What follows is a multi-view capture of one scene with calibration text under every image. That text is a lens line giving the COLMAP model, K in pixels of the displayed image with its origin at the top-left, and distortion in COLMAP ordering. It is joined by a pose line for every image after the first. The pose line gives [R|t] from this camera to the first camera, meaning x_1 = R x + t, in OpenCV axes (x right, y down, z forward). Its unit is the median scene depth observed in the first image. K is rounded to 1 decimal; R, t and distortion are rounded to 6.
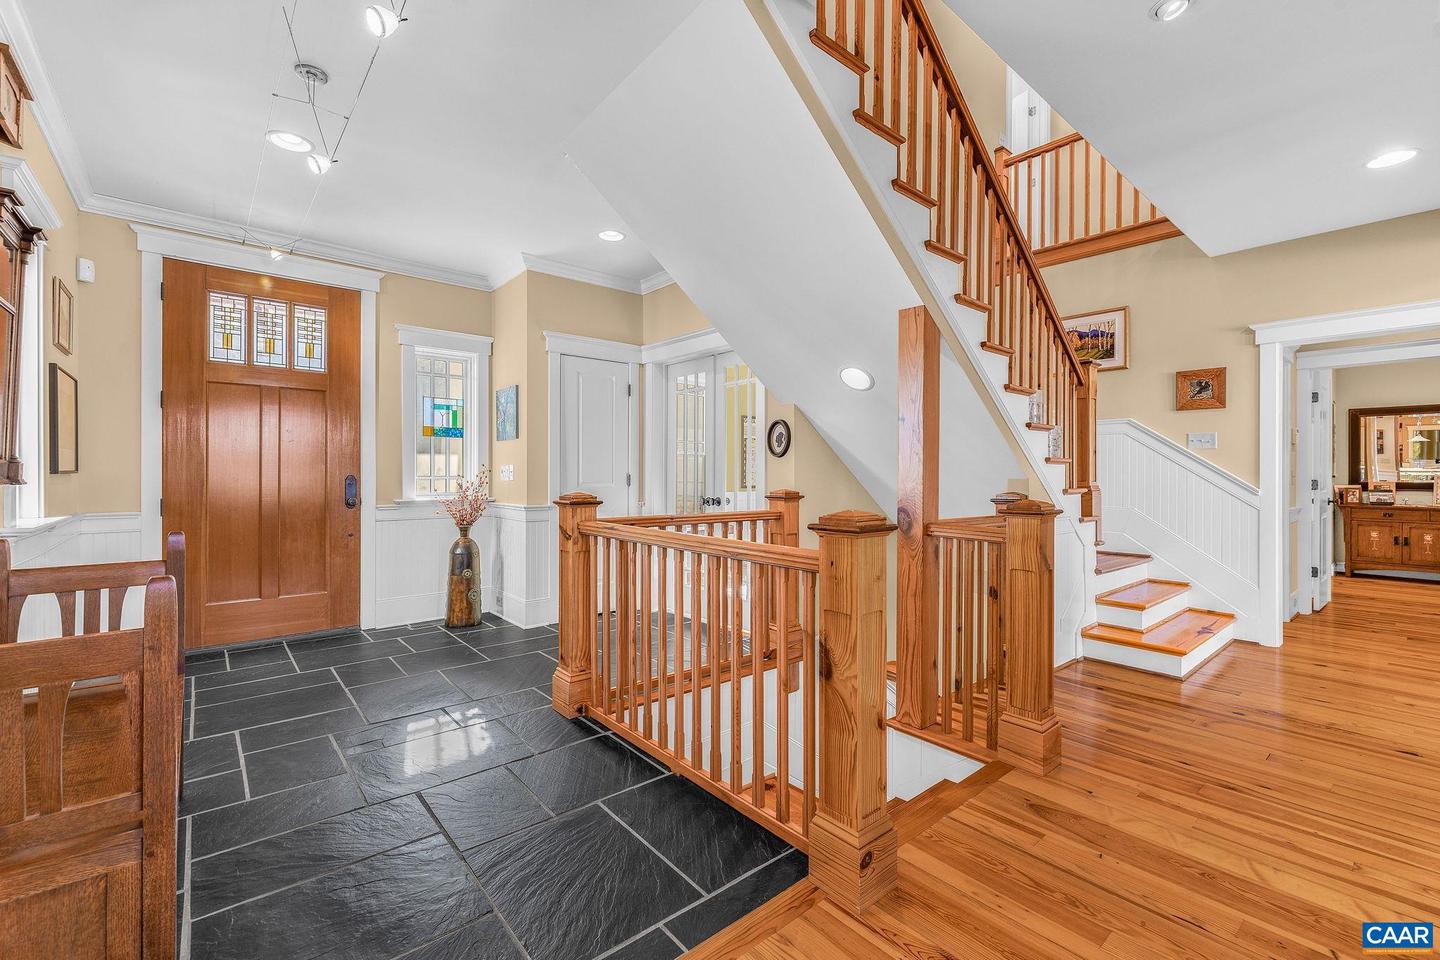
lens RADIAL K [[627.7, 0, 717.7], [0, 627.7, 471.3], [0, 0, 1]] dist [0.003738, 0.000601]
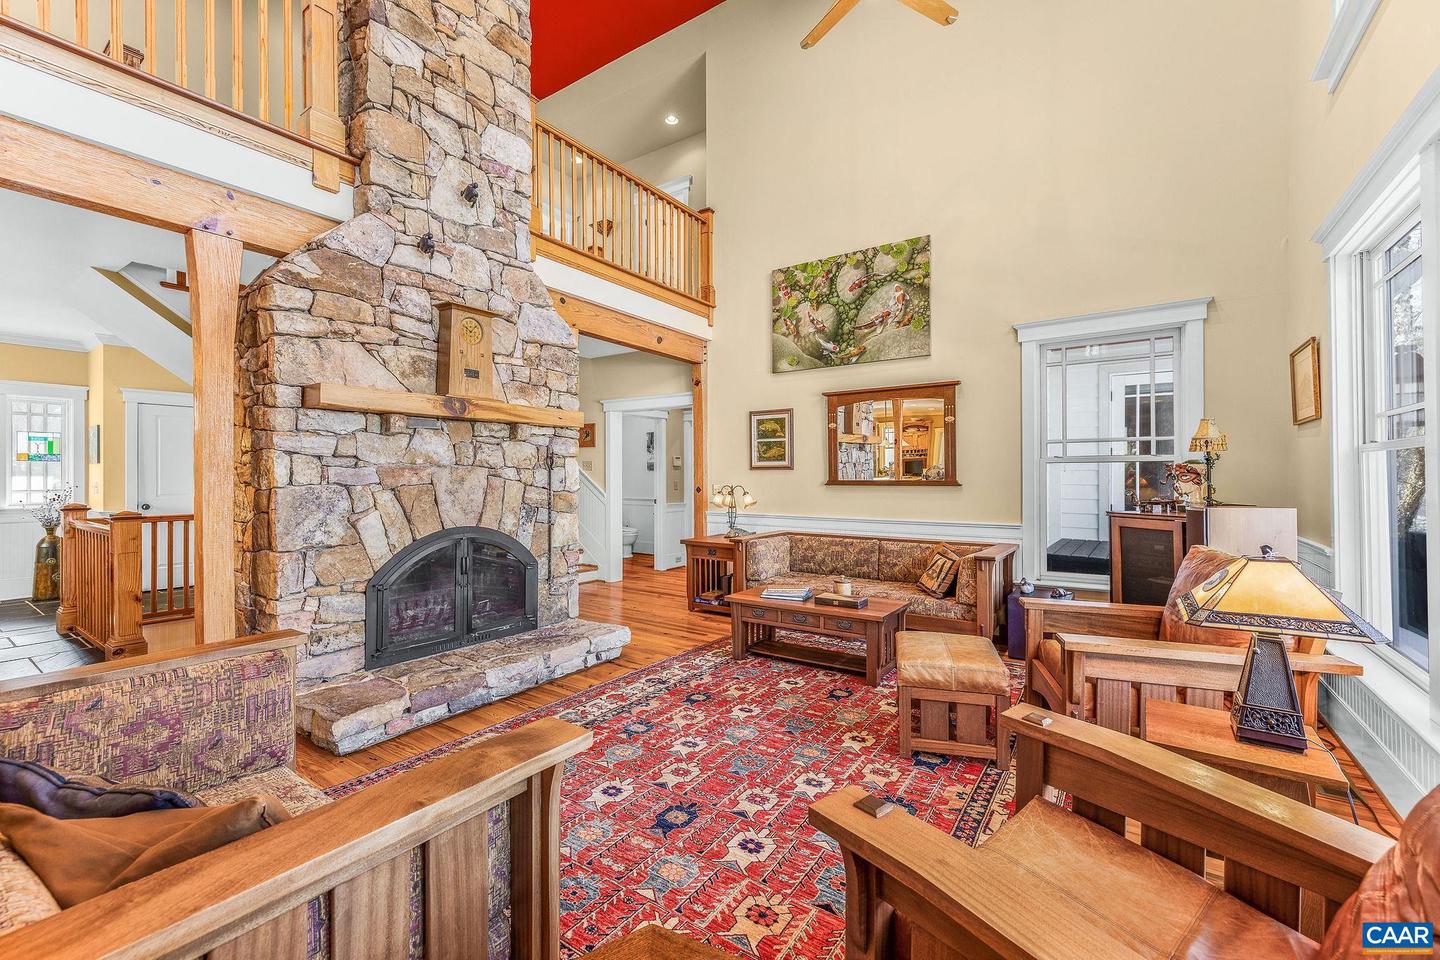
lens RADIAL K [[627.7, 0, 704.8], [0, 627.7, 467.2], [0, 0, 1]] dist [0.003738, 0.000601]
pose [[0.970237, 0.000677, 0.242158, 0.657492], [0.001330, 0.999966, -0.008125, -0.030822], [-0.242156, 0.008206, 0.970203, -0.693640]]
